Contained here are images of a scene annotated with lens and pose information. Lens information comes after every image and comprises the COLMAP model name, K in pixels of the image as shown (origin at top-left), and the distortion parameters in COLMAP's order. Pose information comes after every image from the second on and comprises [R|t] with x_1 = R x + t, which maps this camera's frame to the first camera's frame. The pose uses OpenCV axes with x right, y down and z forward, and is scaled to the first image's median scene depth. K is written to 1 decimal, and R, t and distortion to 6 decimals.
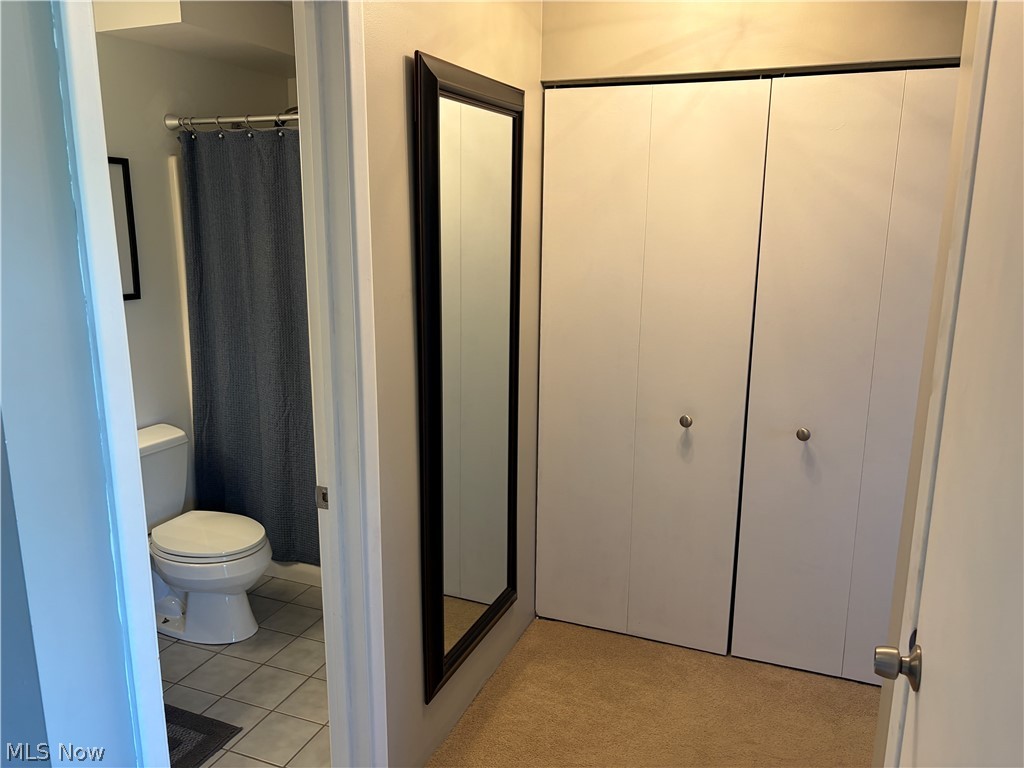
lens RADIAL K [[785.0, 0, 512.0], [0, 785.0, 384.0], [0, 0, 1]] dist [0.015193, 0.007411]
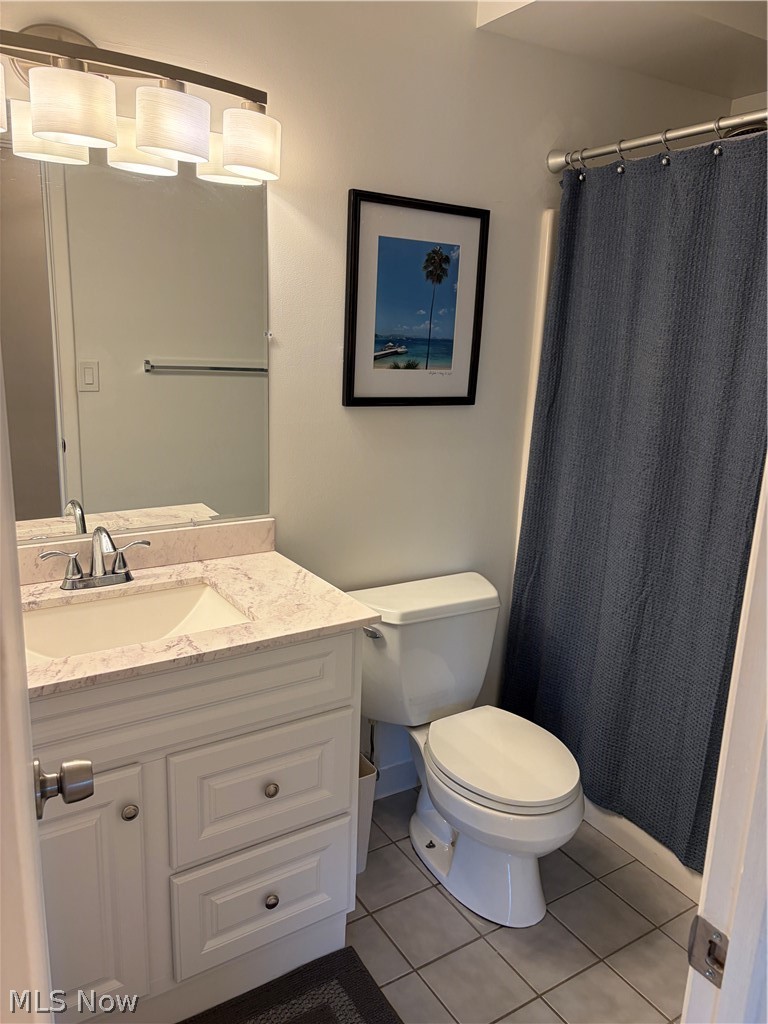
lens RADIAL K [[785.0, 0, 384.0], [0, 785.0, 512.0], [0, 0, 1]] dist [0.015193, 0.007411]
pose [[0.813753, 0.162164, -0.558130, -0.109759], [-0.155326, 0.986038, 0.060028, -0.037854], [0.560072, 0.037844, 0.827579, 0.338375]]
